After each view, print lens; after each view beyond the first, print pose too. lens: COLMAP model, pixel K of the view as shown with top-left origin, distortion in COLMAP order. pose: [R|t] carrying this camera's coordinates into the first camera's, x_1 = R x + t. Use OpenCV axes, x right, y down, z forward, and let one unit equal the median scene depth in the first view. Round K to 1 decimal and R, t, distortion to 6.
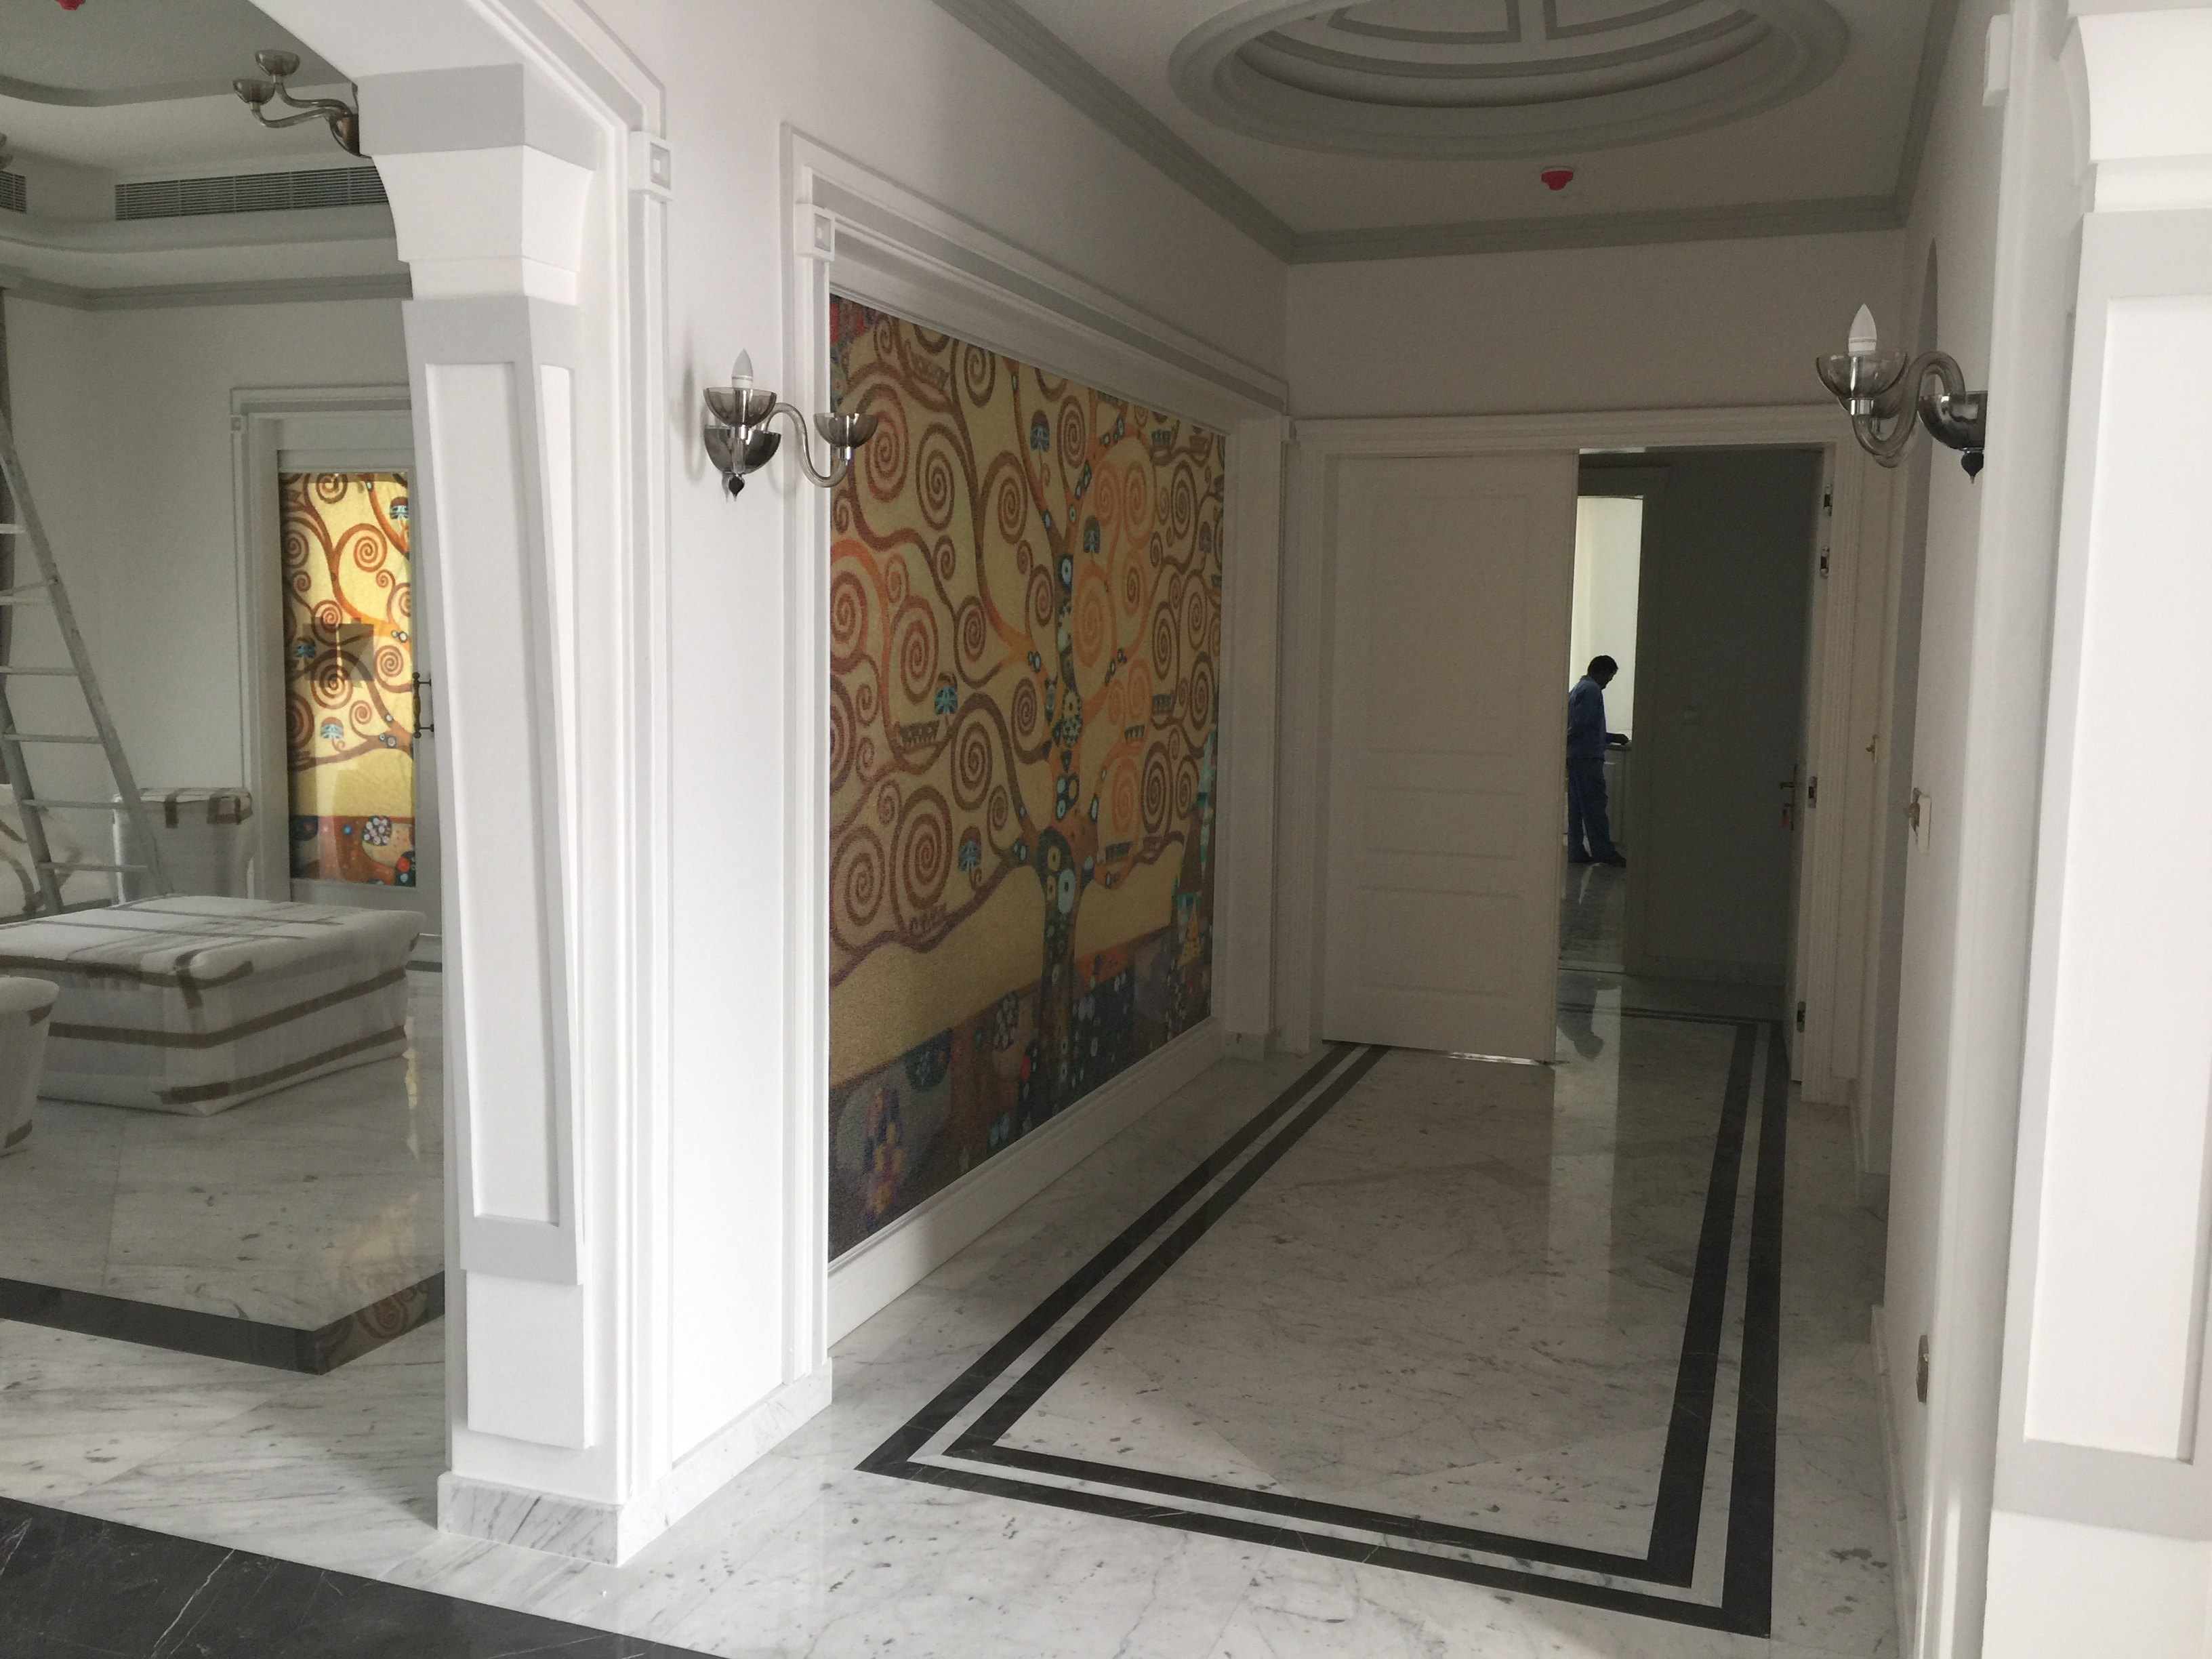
lens RADIAL K [[1883.5, 0, 1127.1], [0, 1883.5, 845.8], [0, 0, 1]] dist [0.032416, -0.071985]
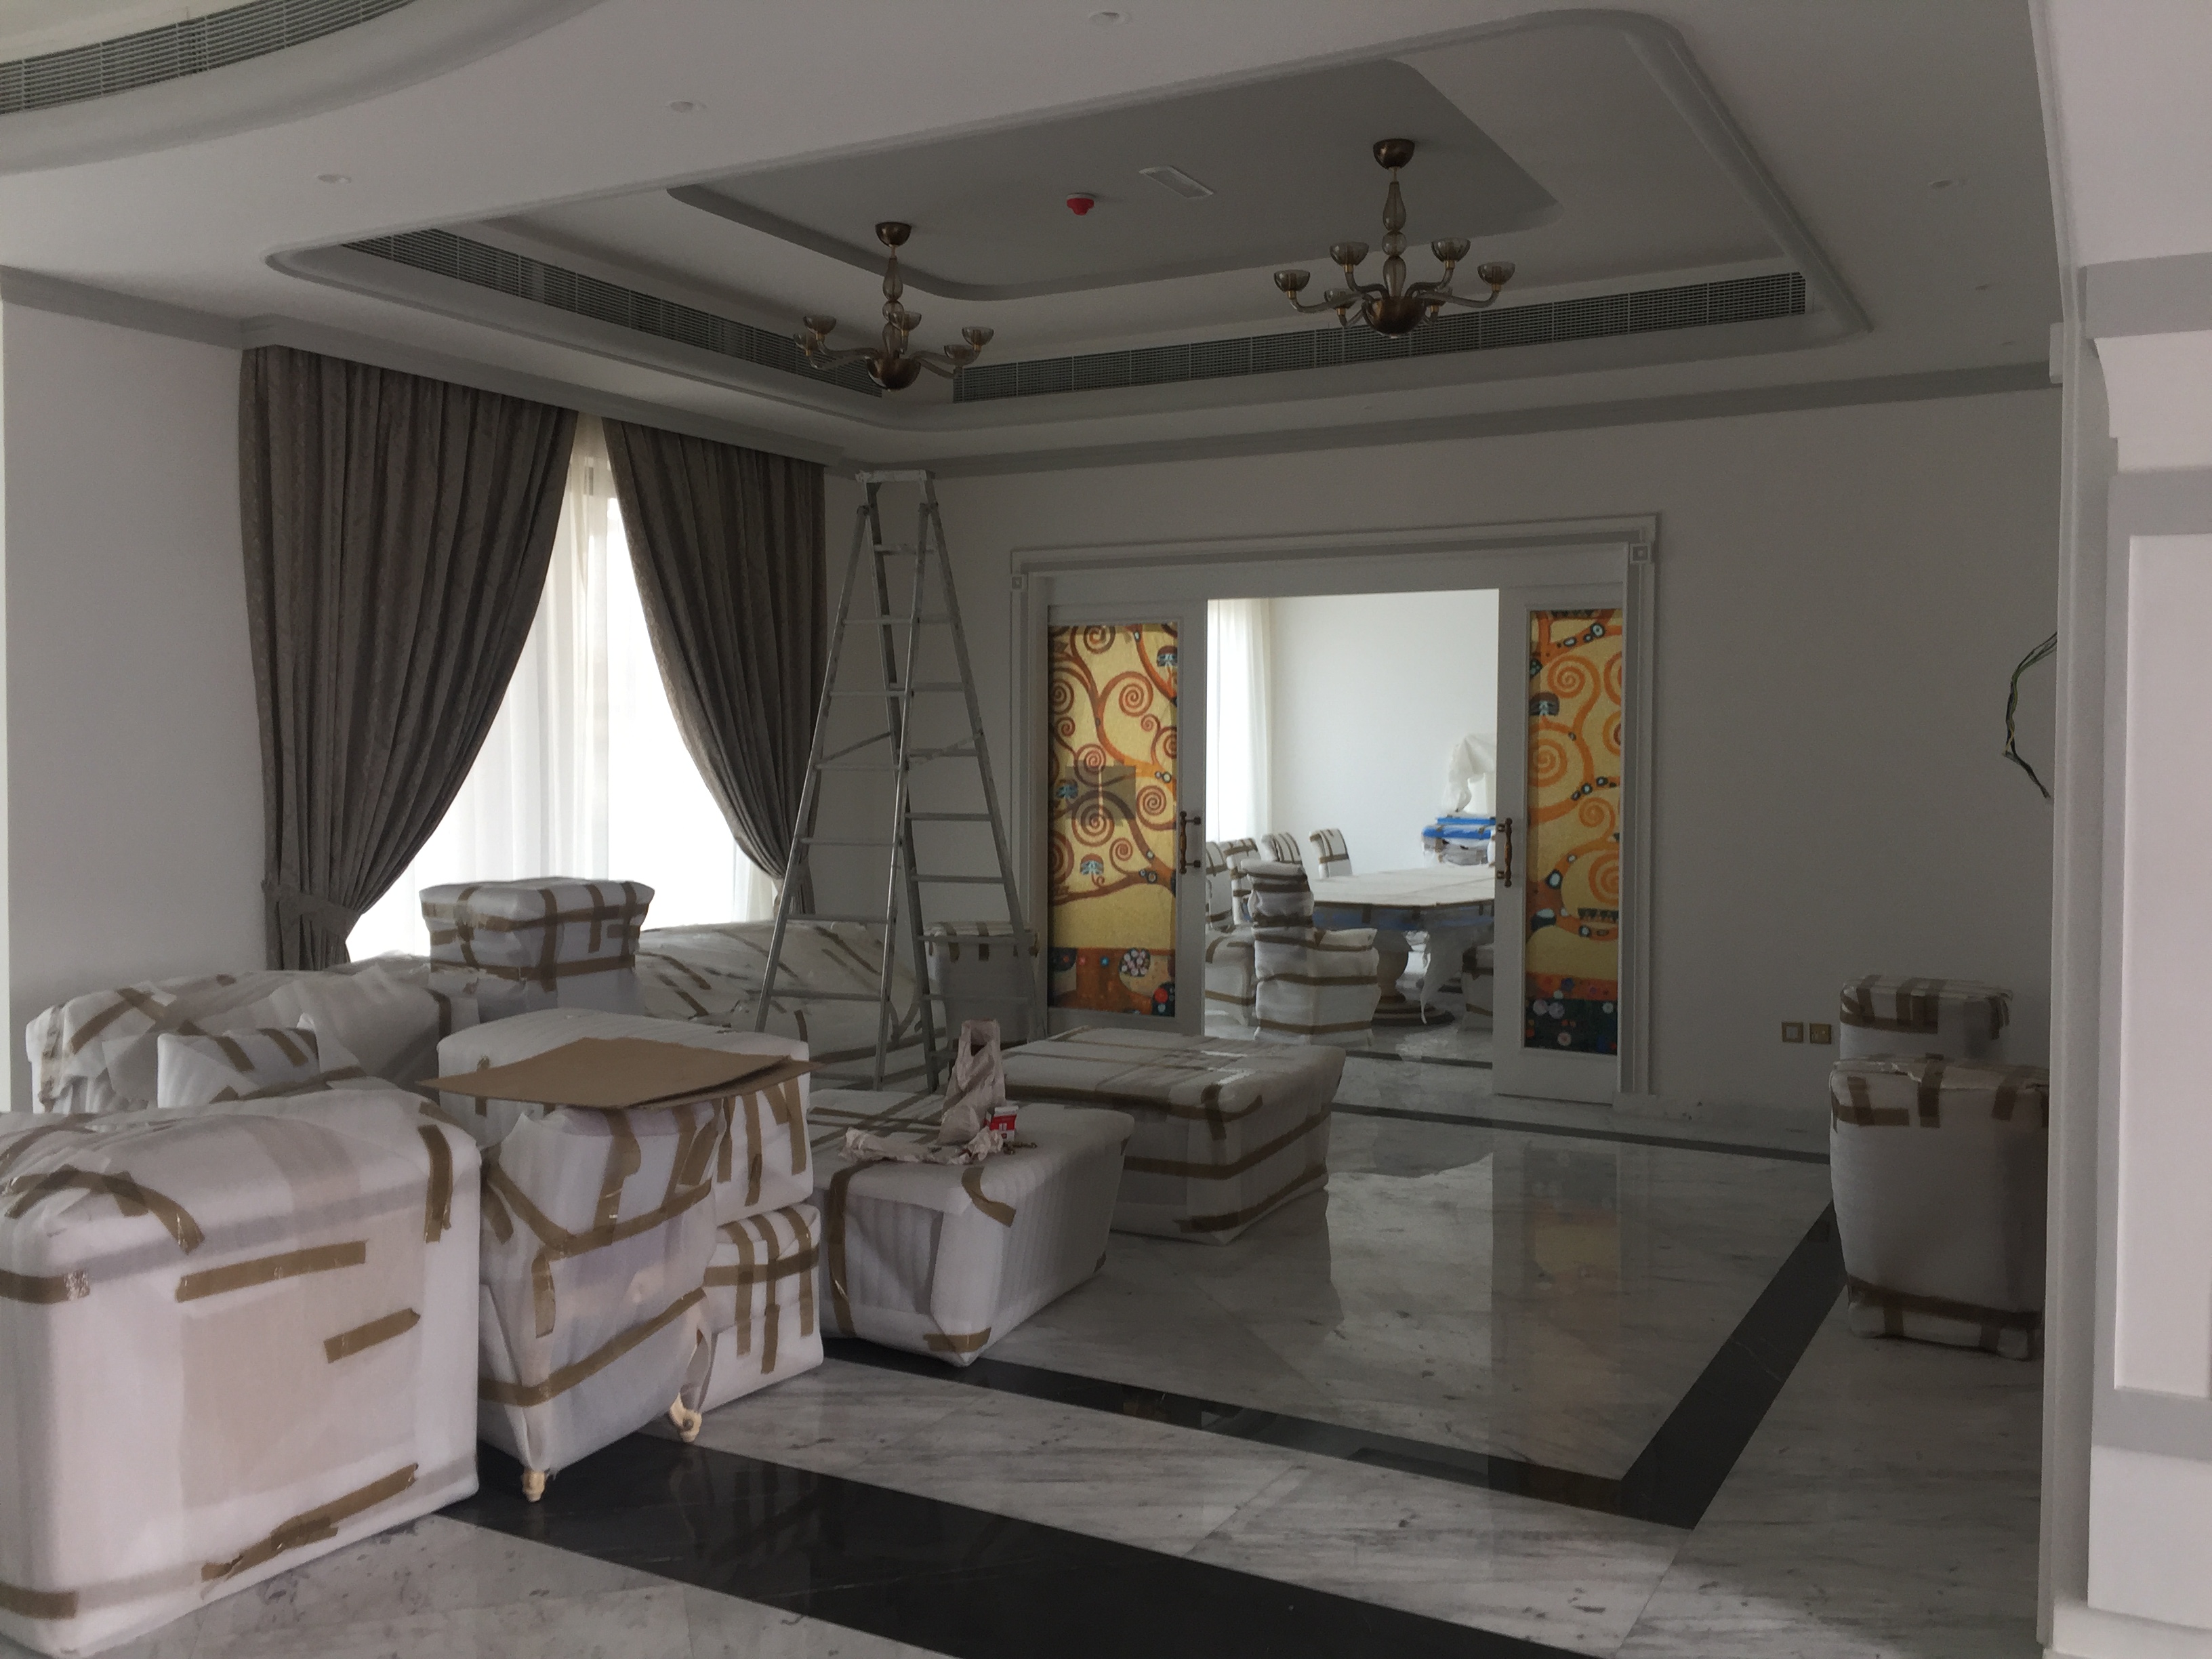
lens RADIAL K [[1883.5, 0, 1109.1], [0, 1883.5, 822.9], [0, 0, 1]] dist [0.032416, -0.071985]
pose [[0.980099, -0.007781, -0.198359, -0.205865], [-0.007456, 0.997083, -0.075955, -0.005713], [0.198371, 0.075923, 0.977182, -0.026052]]
